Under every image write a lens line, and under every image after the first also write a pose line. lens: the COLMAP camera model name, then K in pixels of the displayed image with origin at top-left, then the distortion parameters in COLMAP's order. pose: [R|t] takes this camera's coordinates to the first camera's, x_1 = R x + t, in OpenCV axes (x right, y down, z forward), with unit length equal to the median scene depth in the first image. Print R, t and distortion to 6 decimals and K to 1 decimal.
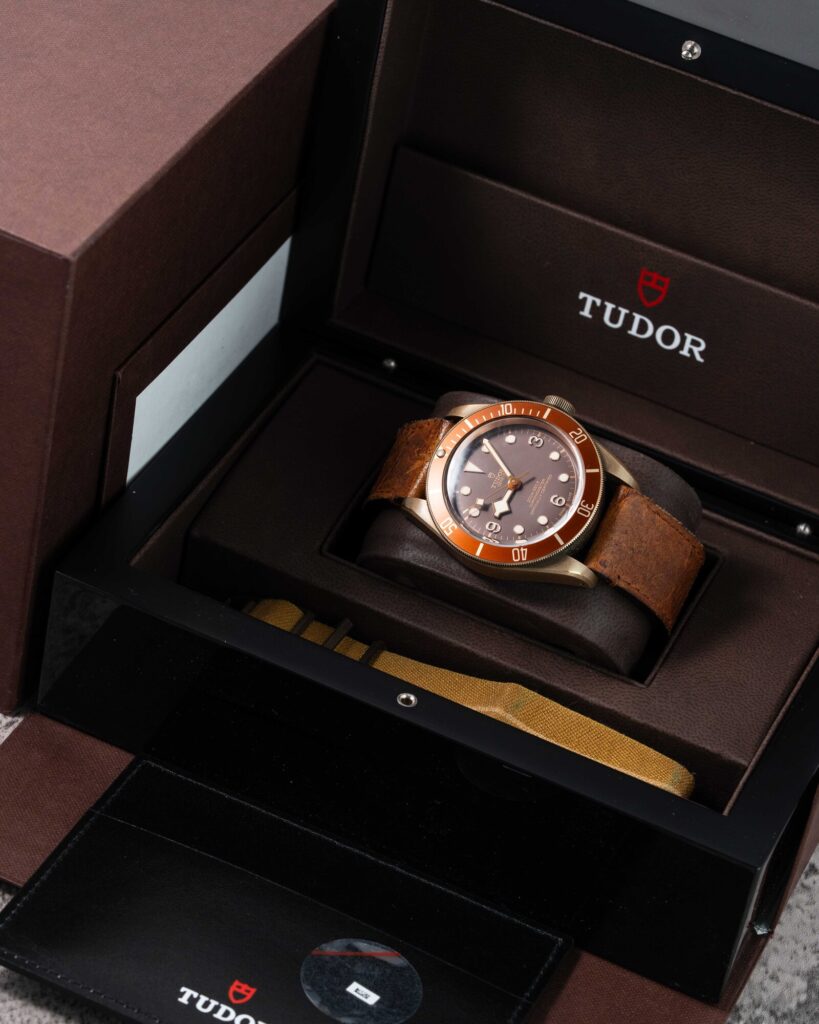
lens RADIAL K [[4388.9, 0, 409.5], [0, 4388.9, 512.0], [0, 0, 1]] dist [-0.303699, 7.763707]
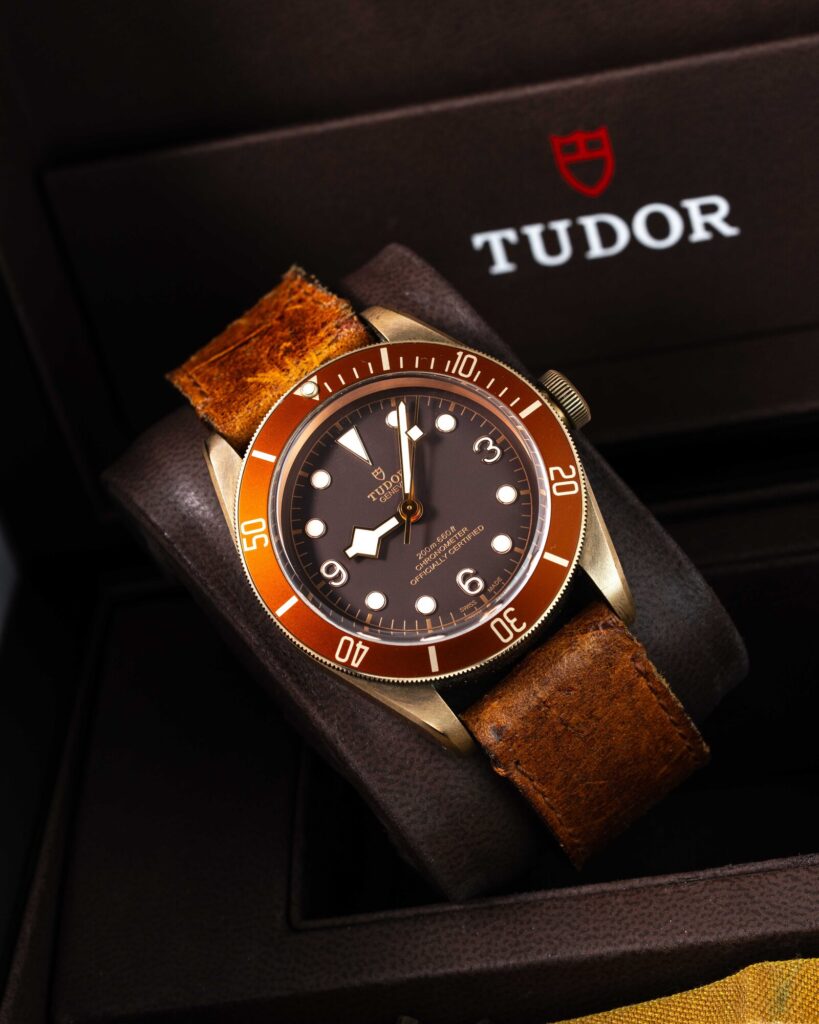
lens RADIAL K [[4388.9, 0, 409.5], [0, 4388.9, 512.0], [0, 0, 1]] dist [-0.303699, 7.763707]
pose [[0.860364, -0.509647, -0.005812, 0.019520], [0.509480, 0.860291, -0.018154, -0.016610], [0.014252, 0.012658, 0.999818, 0.494020]]
